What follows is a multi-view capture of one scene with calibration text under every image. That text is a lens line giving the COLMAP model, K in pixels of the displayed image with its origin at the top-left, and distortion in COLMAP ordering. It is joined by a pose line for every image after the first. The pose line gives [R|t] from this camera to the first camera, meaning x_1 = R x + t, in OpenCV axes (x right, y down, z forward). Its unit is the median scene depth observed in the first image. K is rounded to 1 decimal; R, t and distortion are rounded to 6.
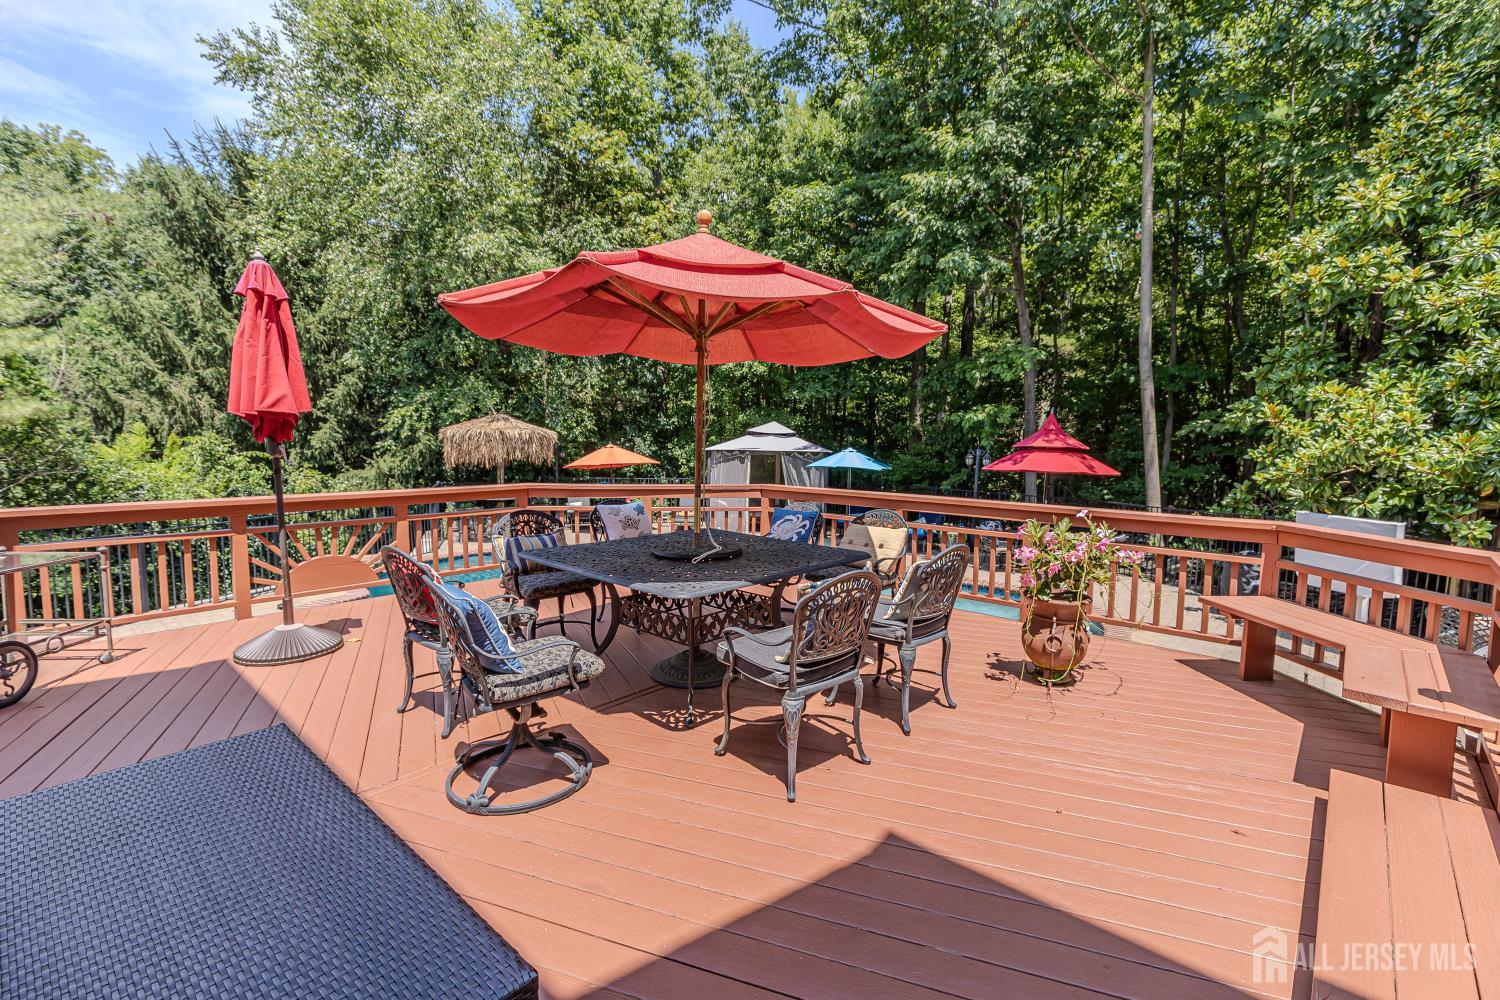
lens RADIAL K [[677.6, 0, 752.3], [0, 677.6, 496.4], [0, 0, 1]] dist [0.002480, 0.000262]
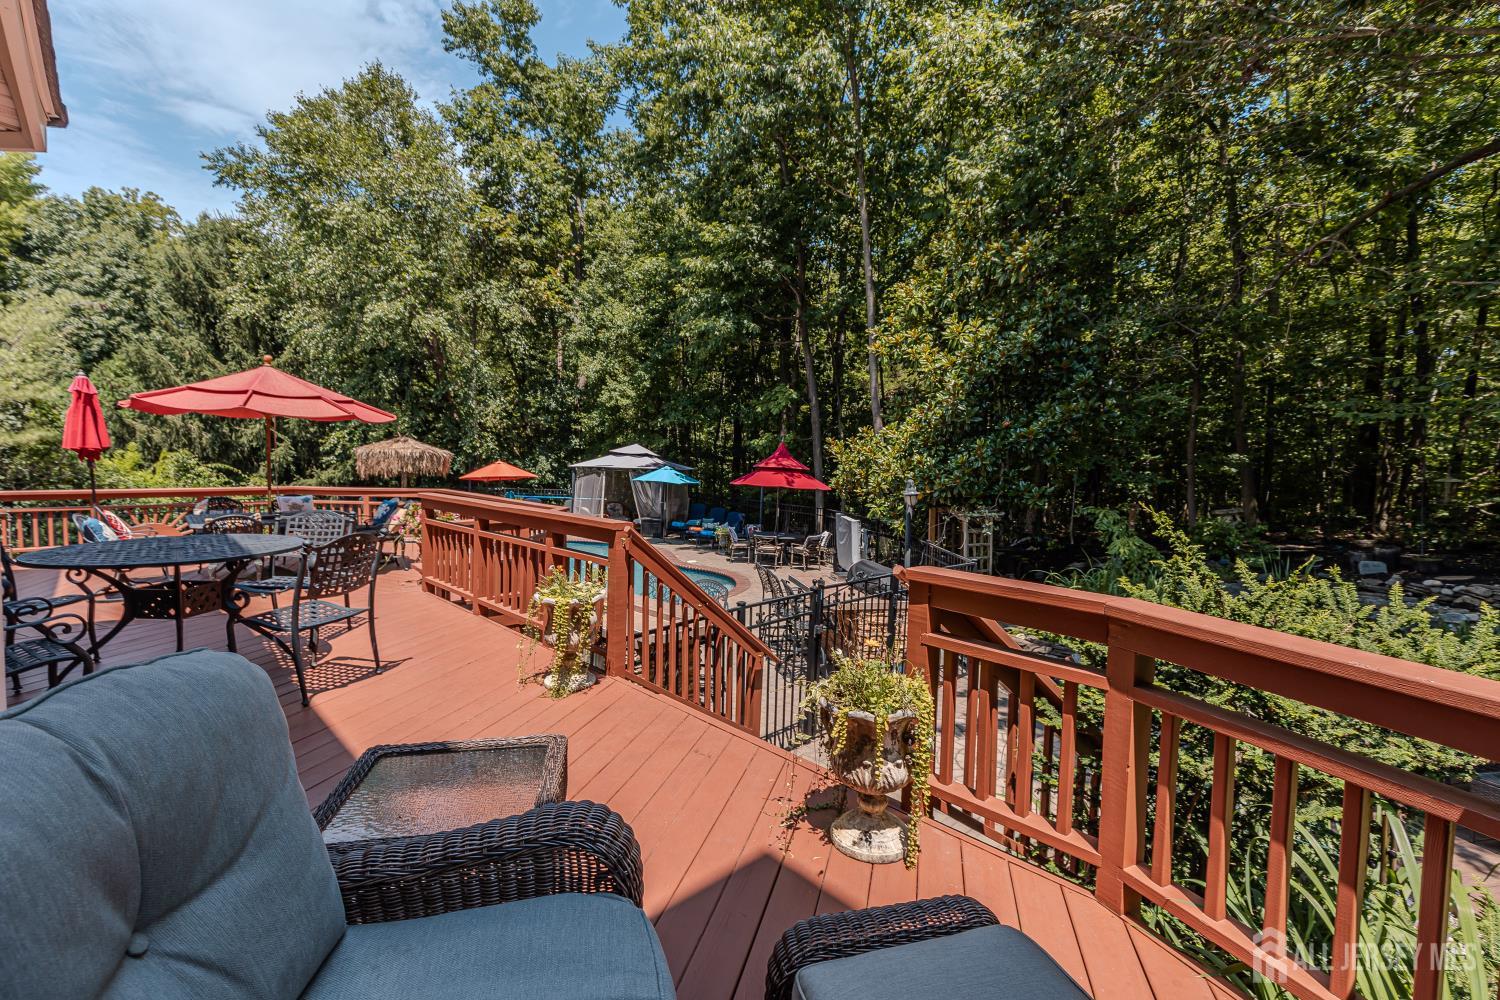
lens RADIAL K [[677.6, 0, 752.3], [0, 677.6, 496.4], [0, 0, 1]] dist [0.002480, 0.000262]
pose [[0.997109, 0.014517, -0.074590, 0.366363], [-0.016241, 0.999614, -0.022558, 0.010303], [0.074234, 0.023704, 0.996959, -0.229156]]
